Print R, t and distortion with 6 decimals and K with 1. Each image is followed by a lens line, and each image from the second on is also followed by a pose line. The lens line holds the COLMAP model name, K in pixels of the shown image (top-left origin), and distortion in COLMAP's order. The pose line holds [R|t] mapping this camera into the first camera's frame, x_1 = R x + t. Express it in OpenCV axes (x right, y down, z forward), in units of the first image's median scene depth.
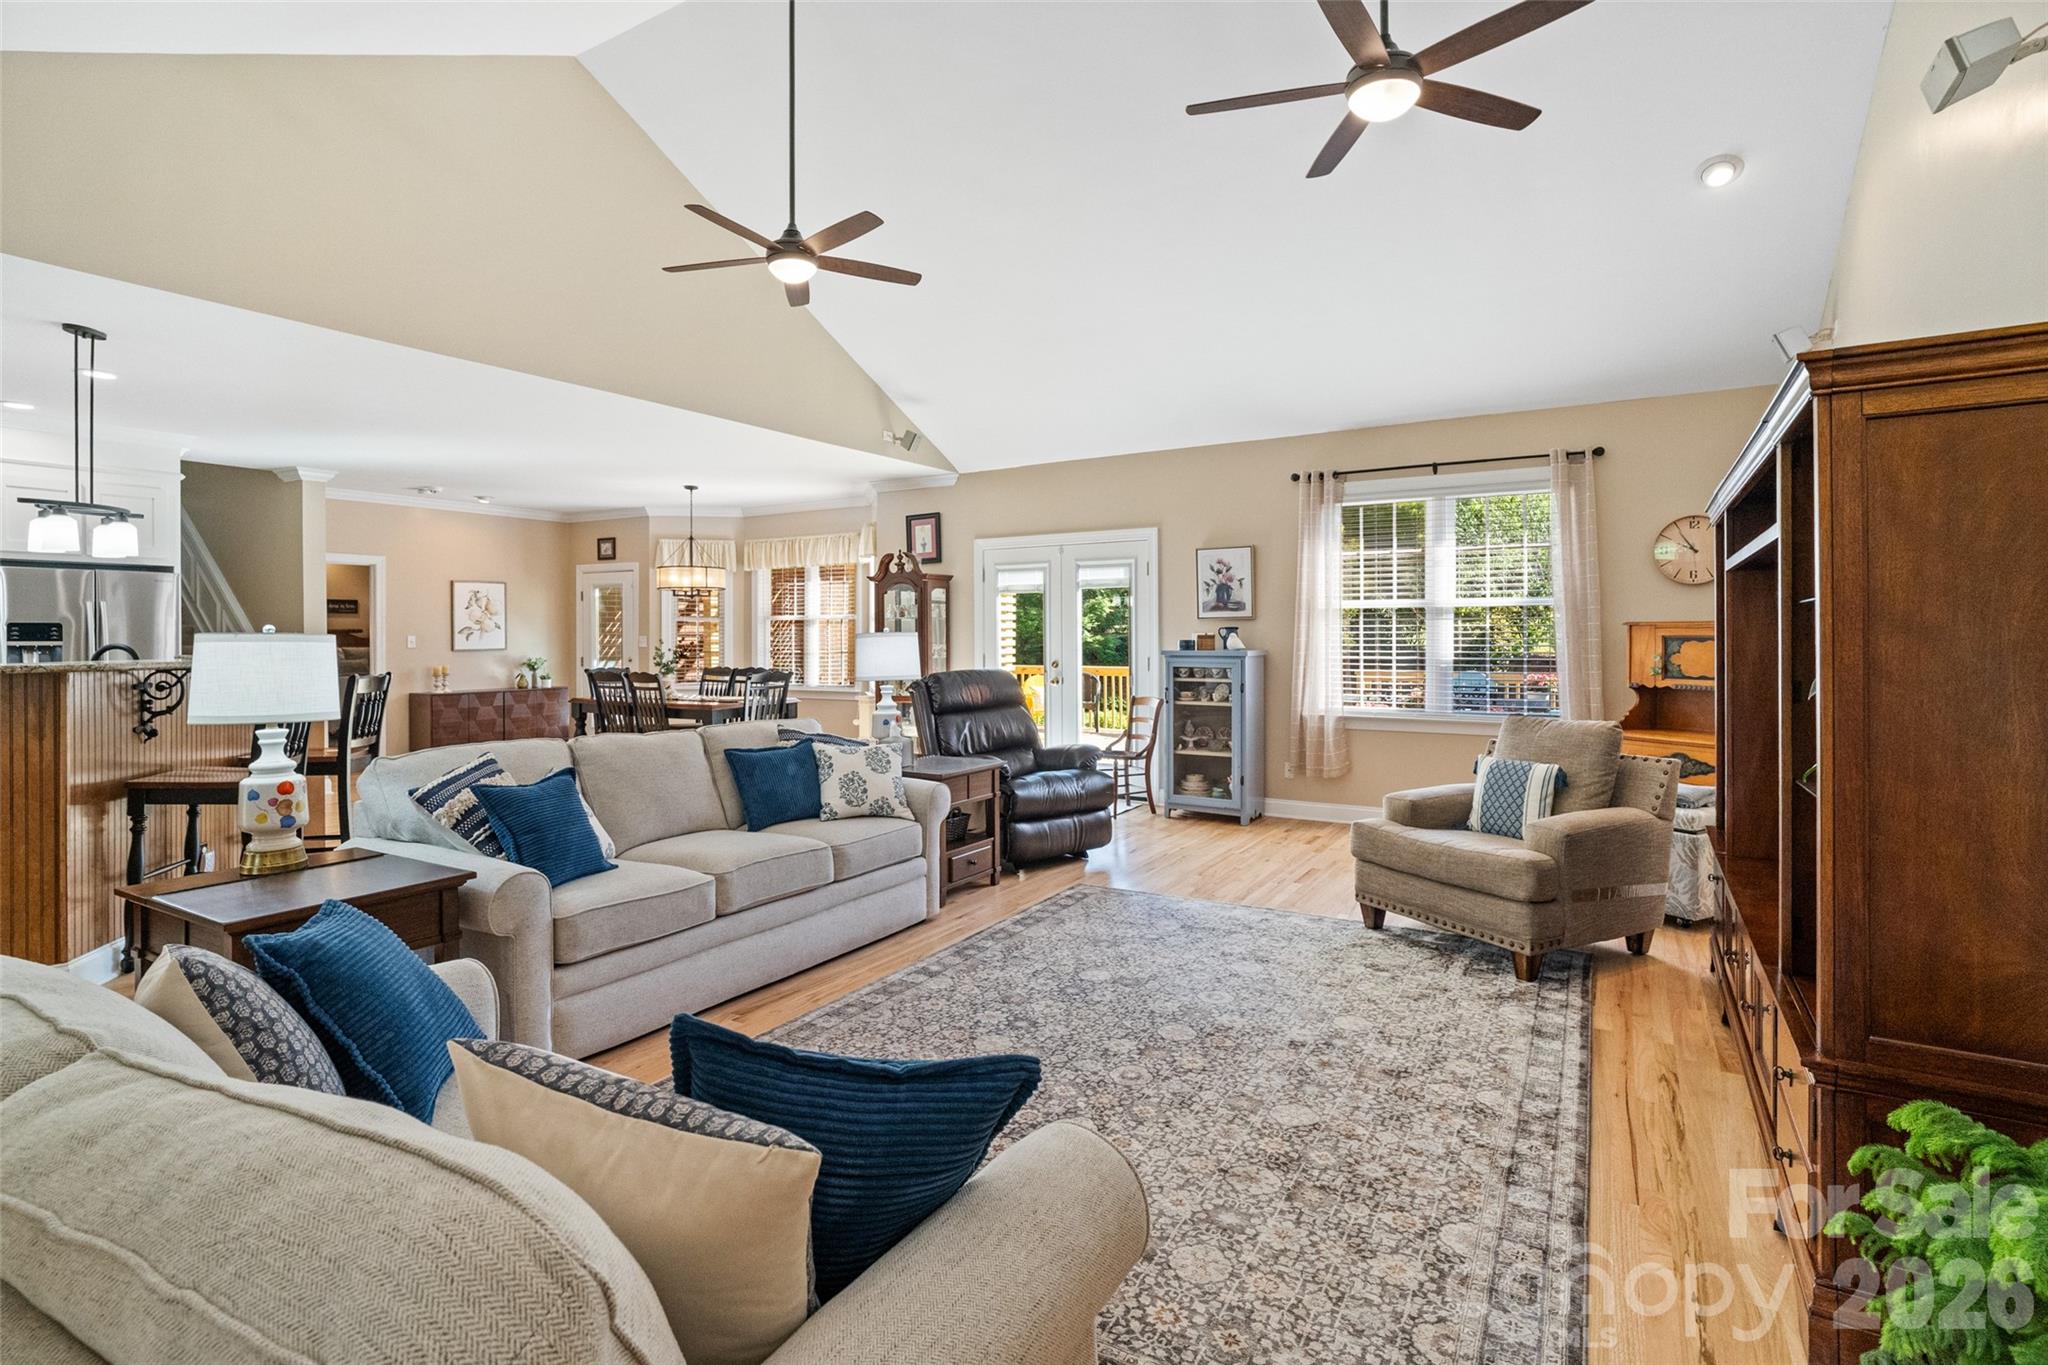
lens RADIAL K [[980.9, 0, 1024.6], [0, 980.9, 637.7], [0, 0, 1]] dist [-0.010979, -0.000012]
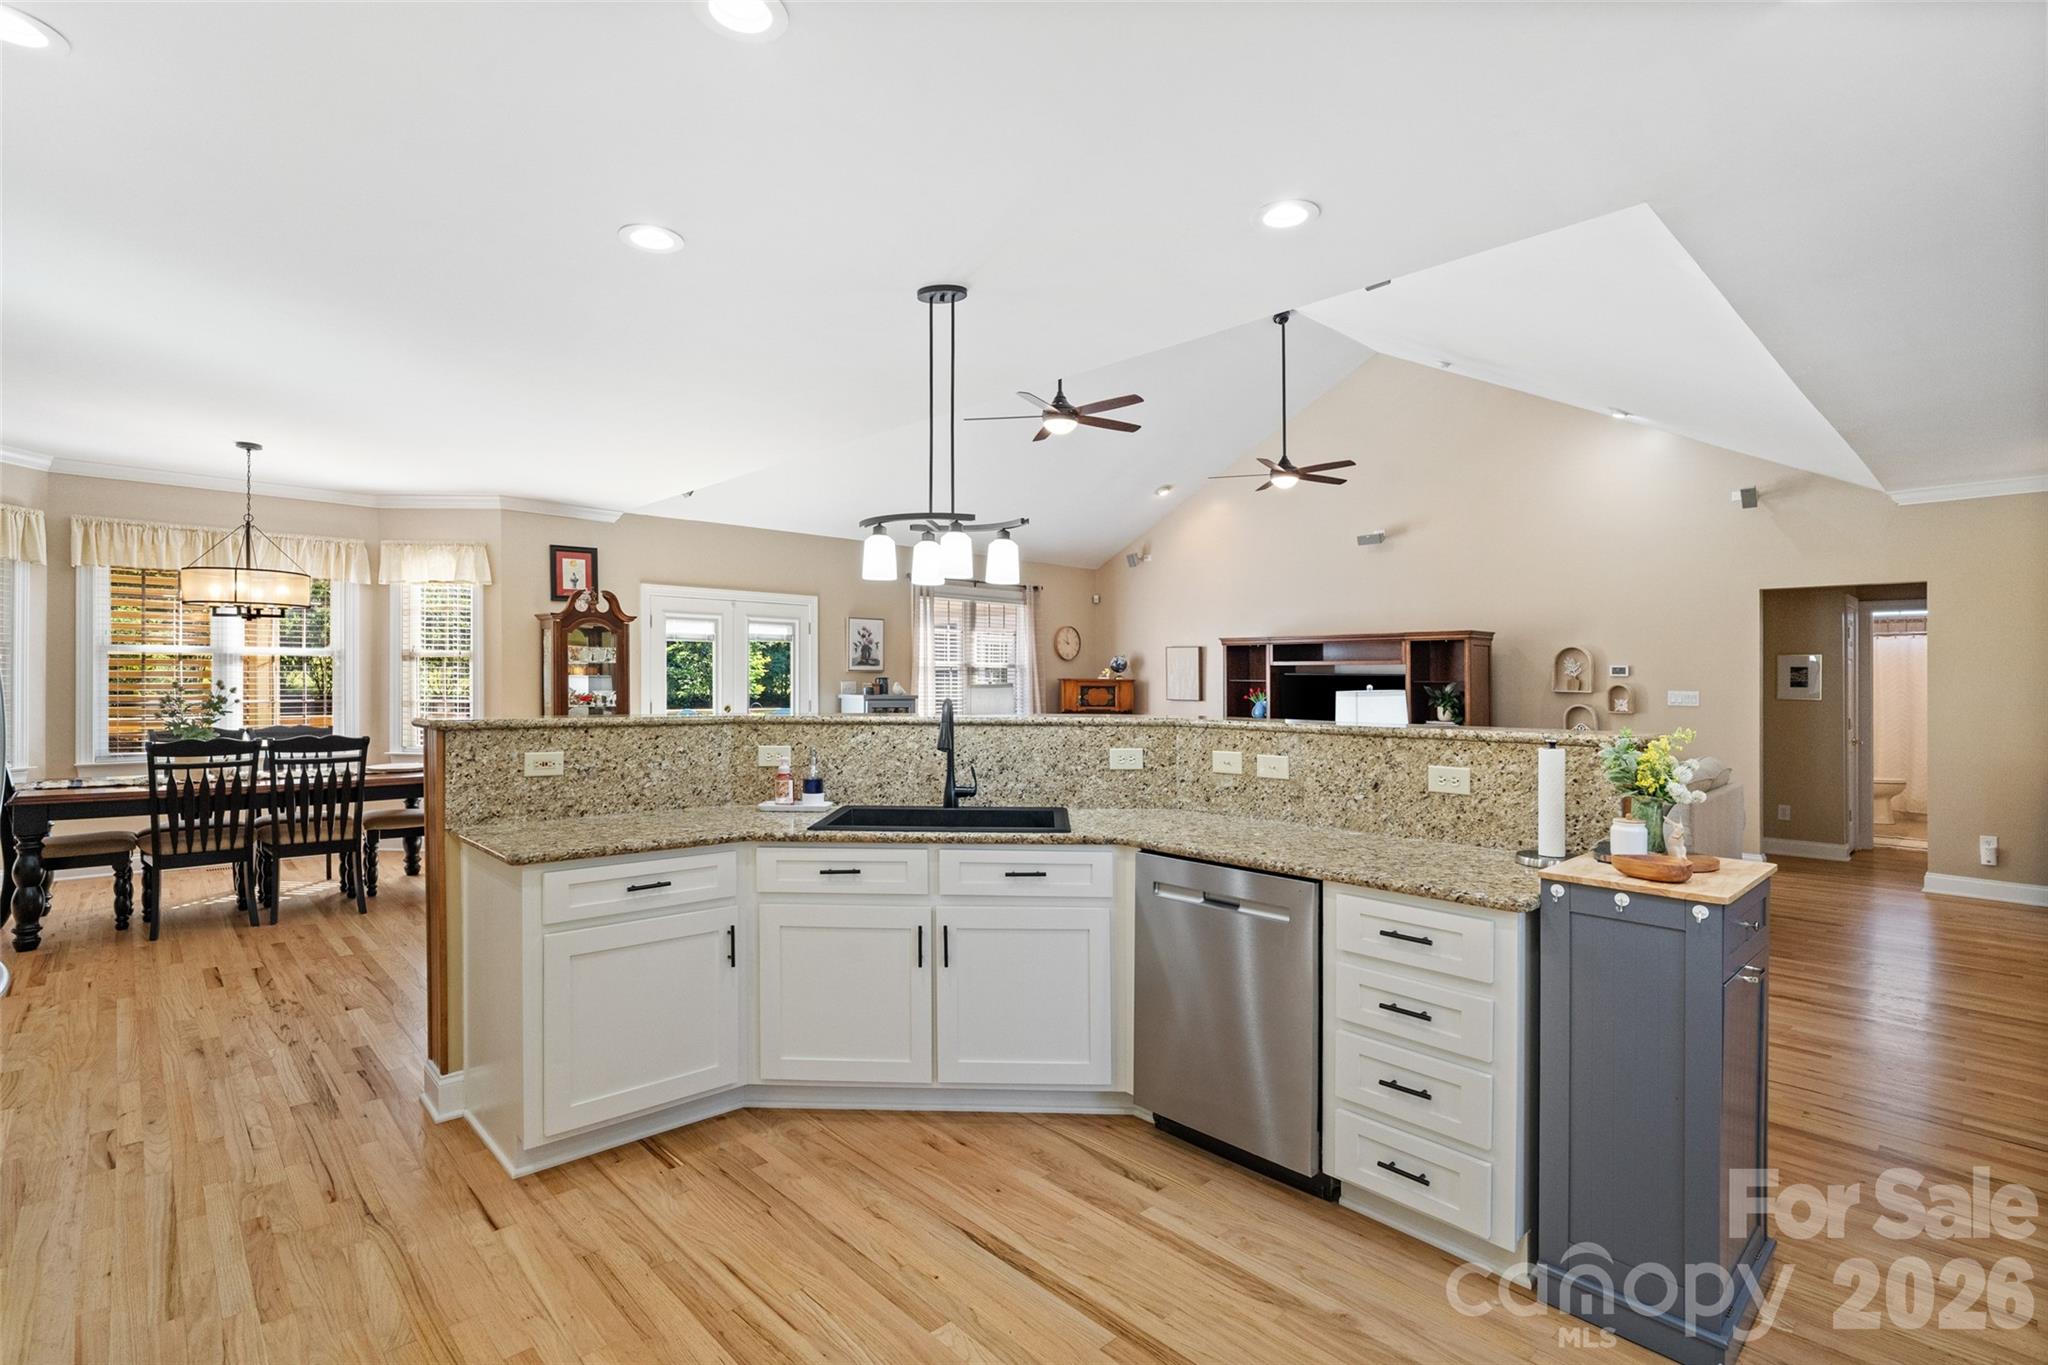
lens RADIAL K [[983.7, 0, 1023.7], [0, 983.7, 648.7], [0, 0, 1]] dist [0.003561, 0.000269]
pose [[0.270401, 0.037304, 0.962025, -1.289213], [-0.008111, 0.999302, -0.036470, -0.003551], [-0.962713, 0.002058, 0.270515, 0.530843]]
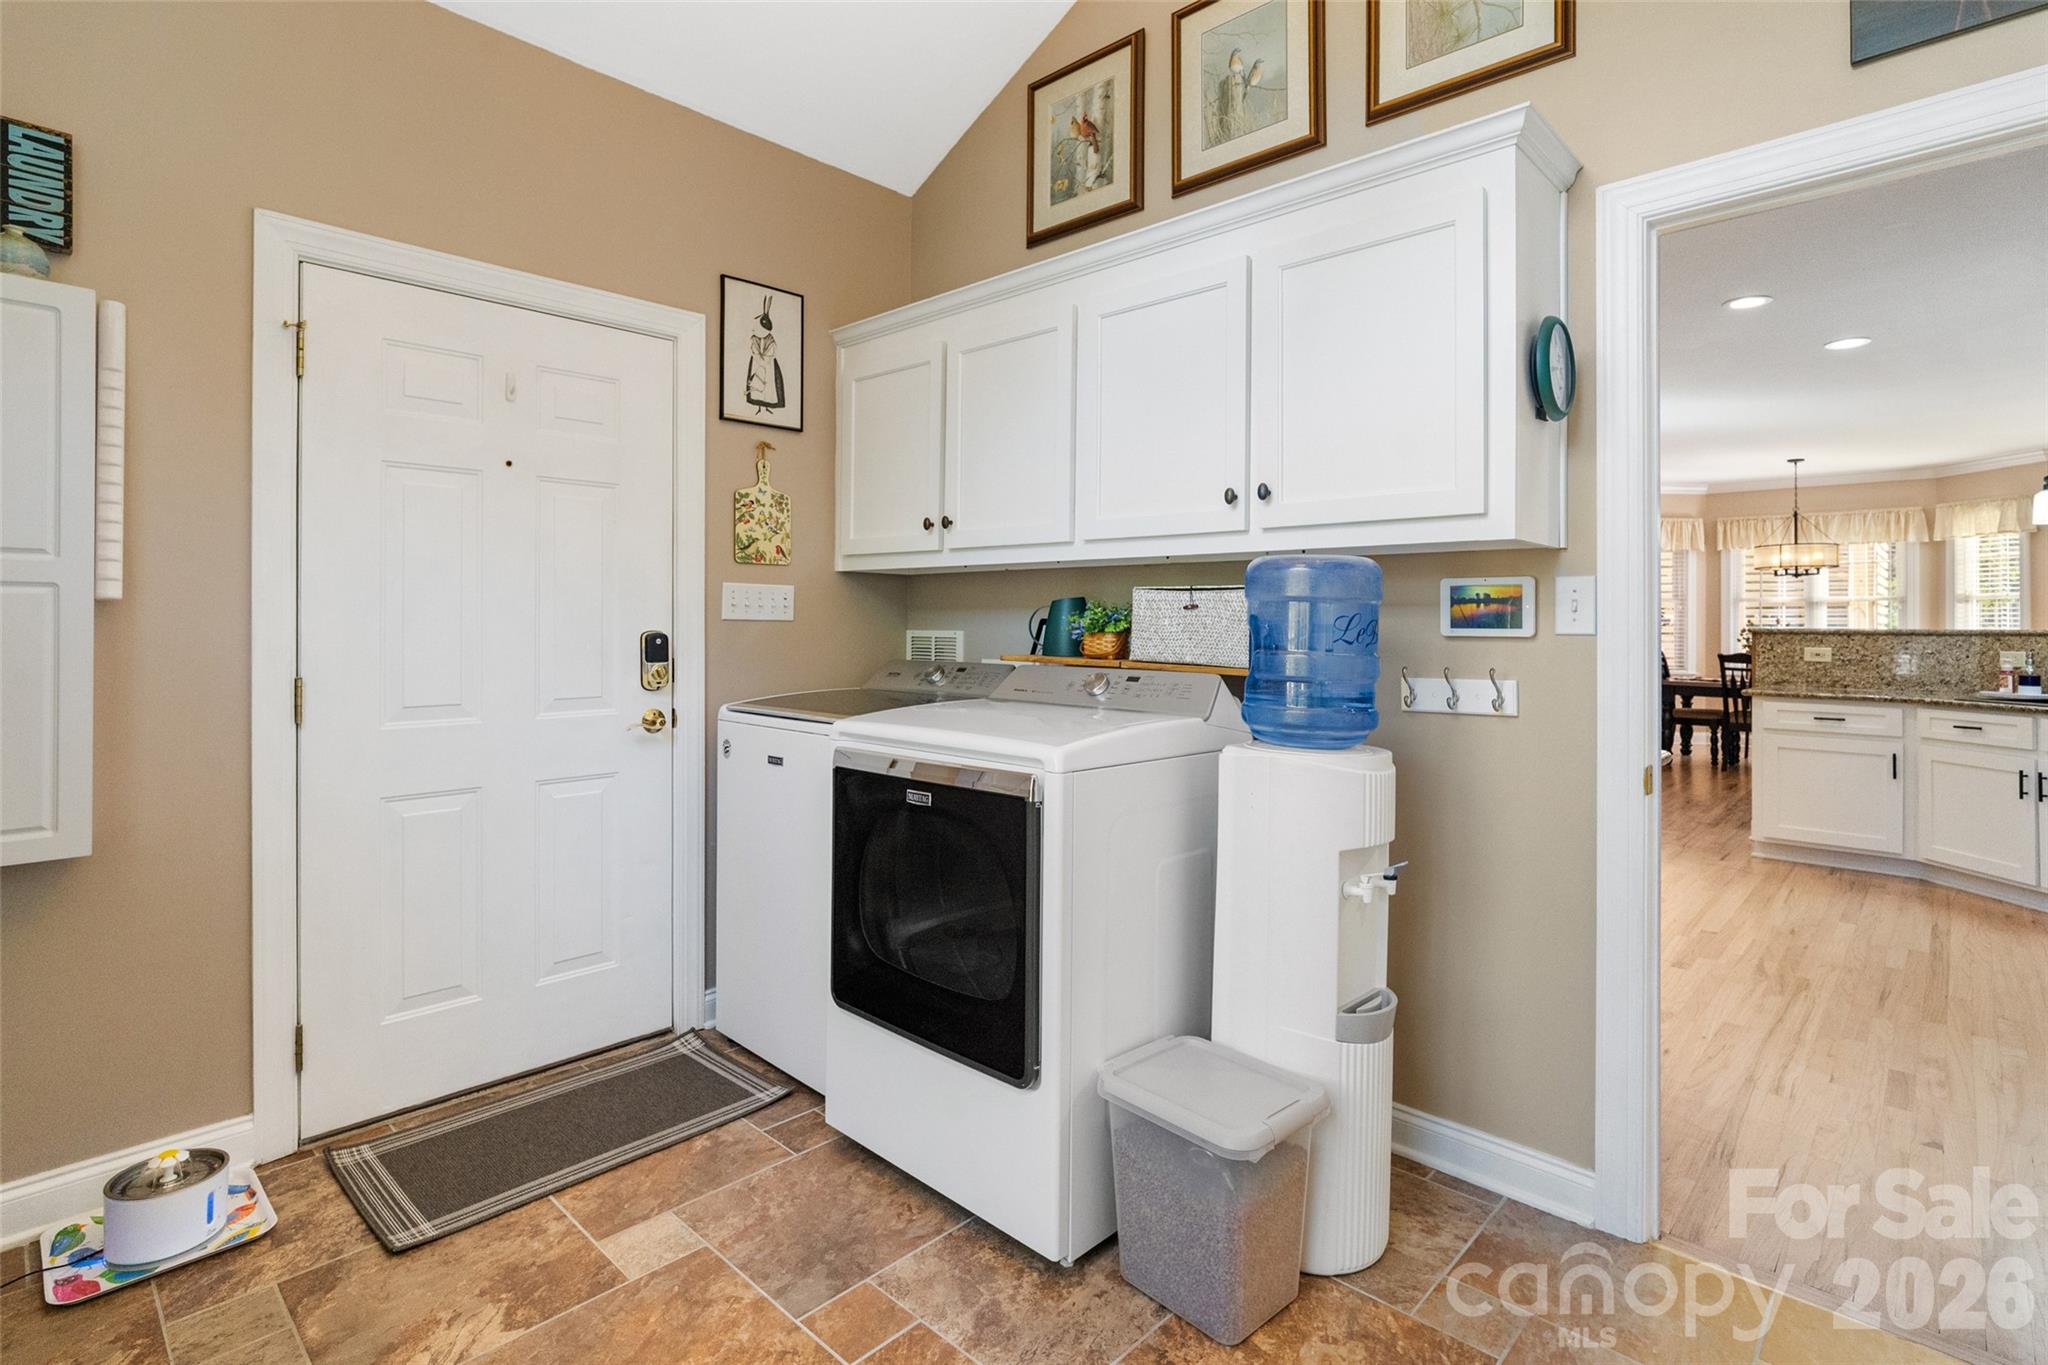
lens RADIAL K [[983.7, 0, 1023.7], [0, 983.7, 648.7], [0, 0, 1]] dist [0.003561, 0.000269]
pose [[0.978190, 0.014134, -0.207231, -1.381437], [-0.009753, 0.999707, 0.022146, 0.024647], [0.207483, -0.019642, 0.978041, -0.170041]]
